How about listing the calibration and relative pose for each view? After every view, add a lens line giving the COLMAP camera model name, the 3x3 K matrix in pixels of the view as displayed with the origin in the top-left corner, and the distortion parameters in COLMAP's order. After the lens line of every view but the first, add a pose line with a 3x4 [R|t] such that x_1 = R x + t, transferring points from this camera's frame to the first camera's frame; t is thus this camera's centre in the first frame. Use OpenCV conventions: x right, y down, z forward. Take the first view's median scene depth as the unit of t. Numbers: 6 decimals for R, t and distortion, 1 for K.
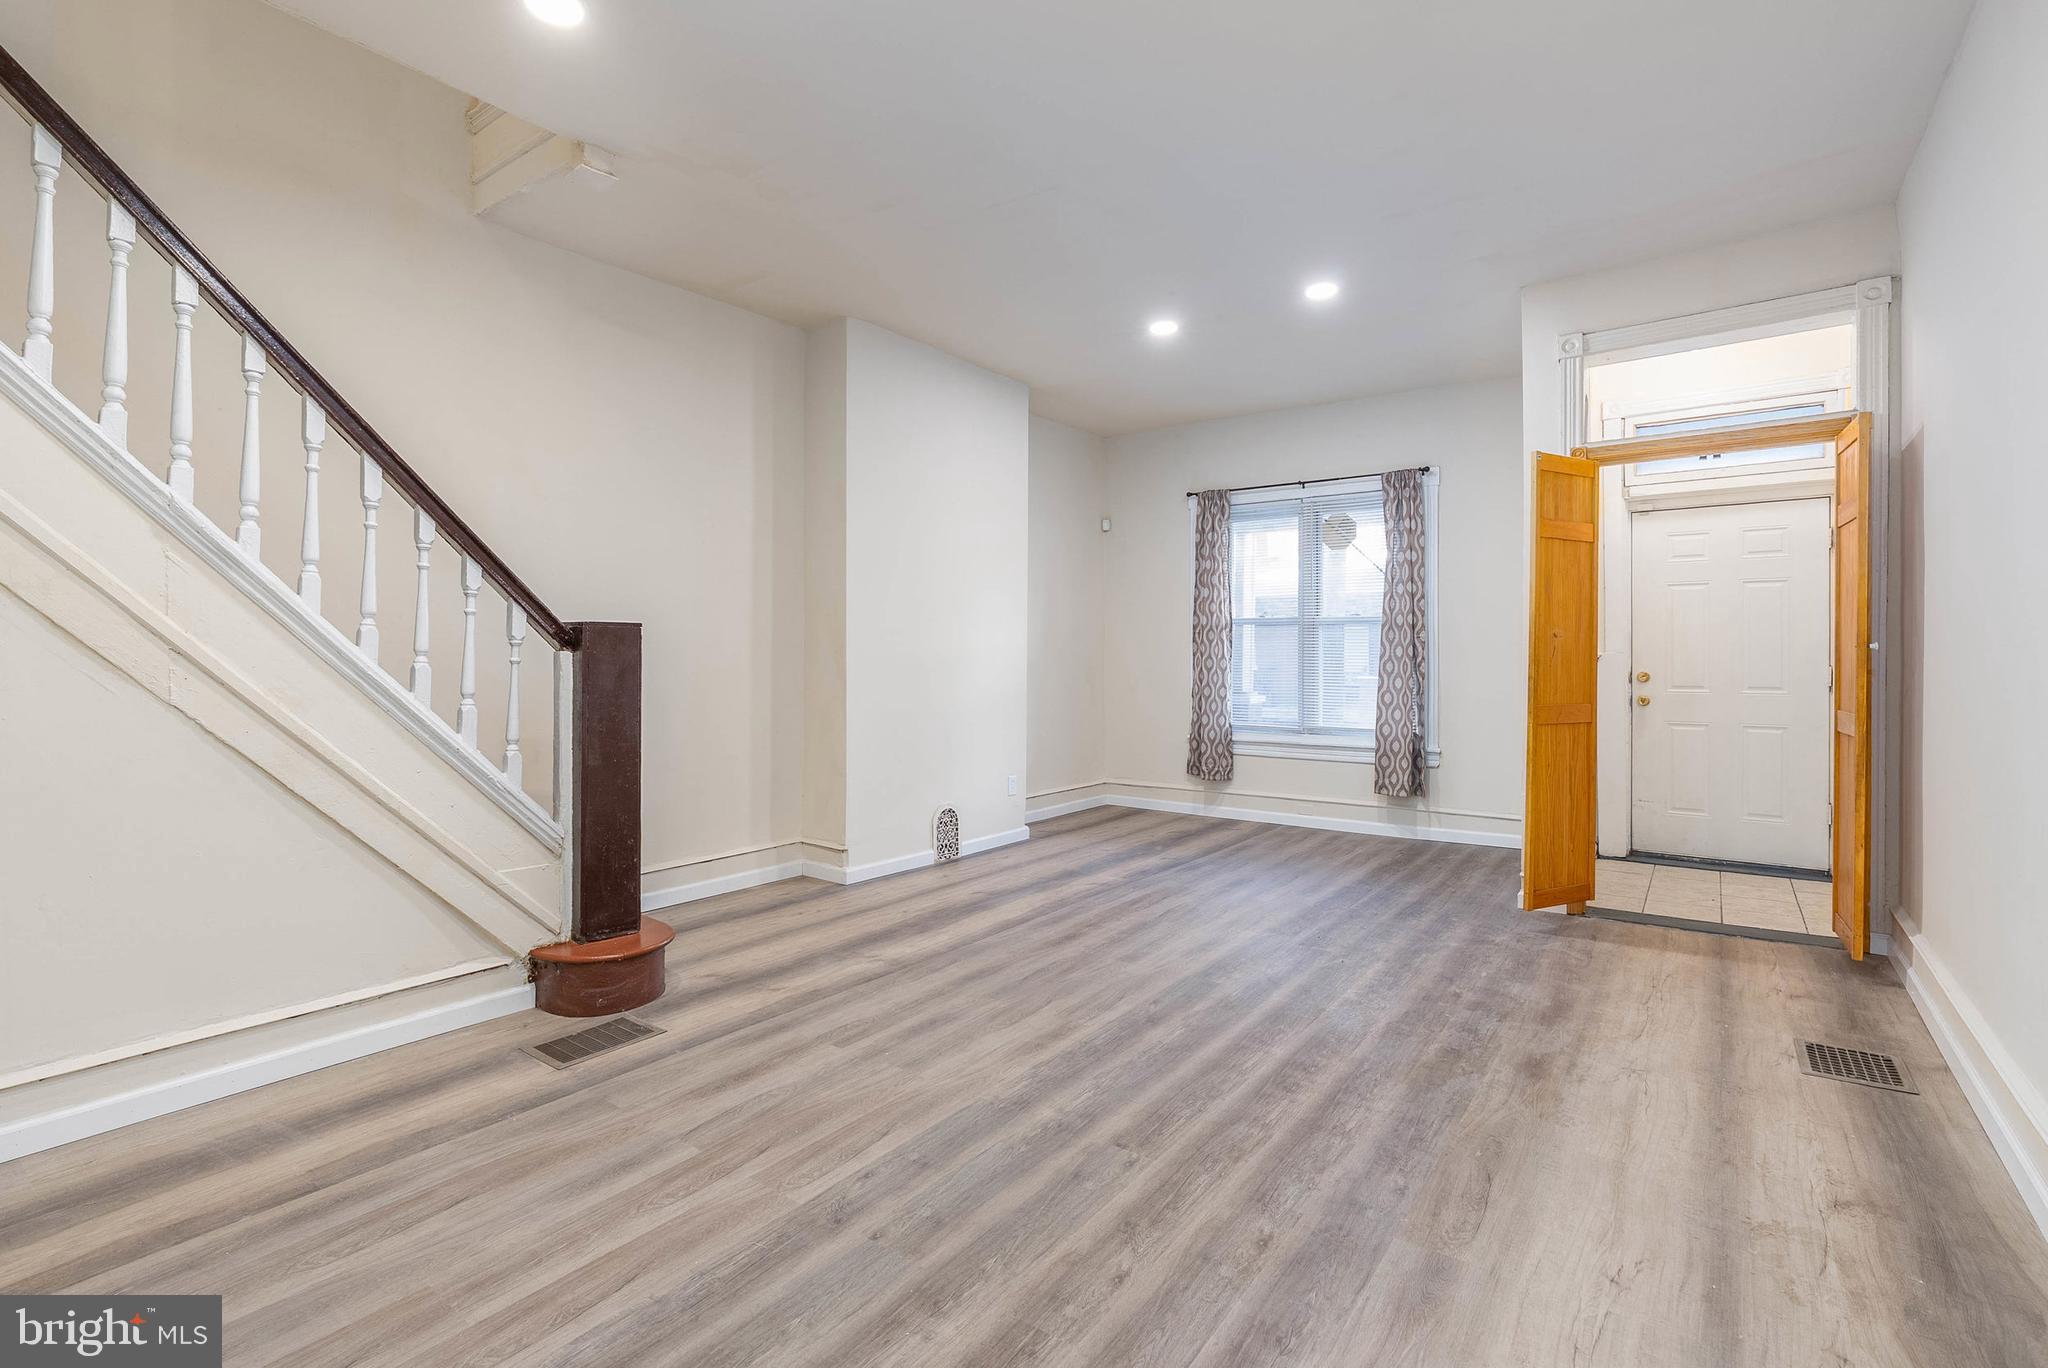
lens RADIAL K [[931.3, 0, 1030.5], [0, 931.3, 669.3], [0, 0, 1]] dist [-0.004195, 0.001408]
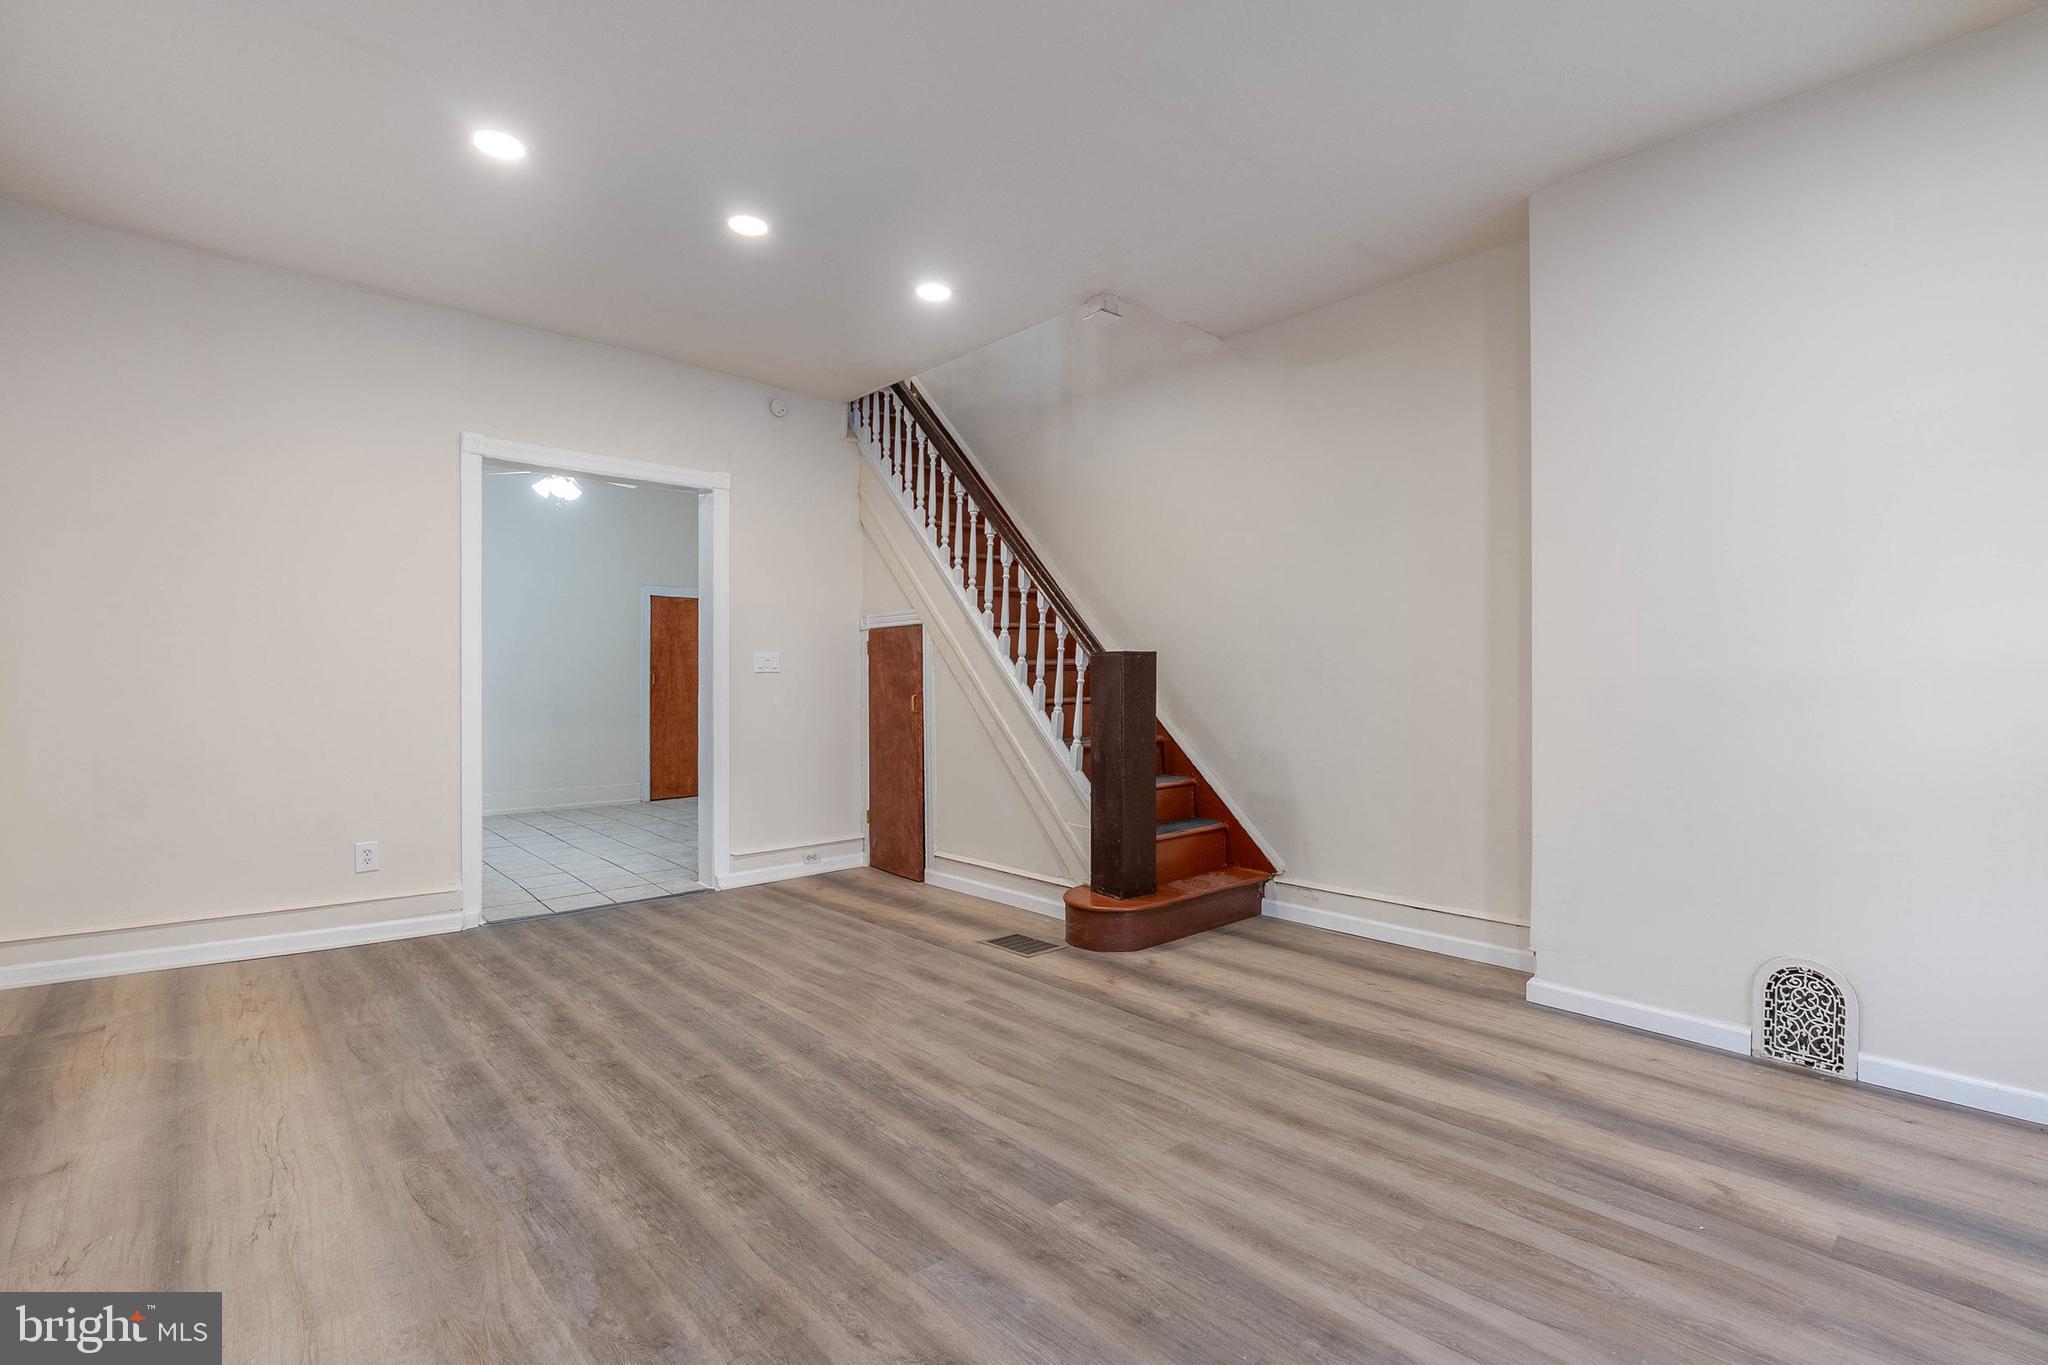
lens RADIAL K [[931.3, 0, 1030.8], [0, 931.3, 685.9], [0, 0, 1]] dist [-0.004195, 0.001408]
pose [[-0.195903, 0.002496, -0.980620, 1.015967], [-0.008372, 0.999956, 0.004218, -0.011220], [0.980587, 0.009036, -0.195874, 1.383012]]
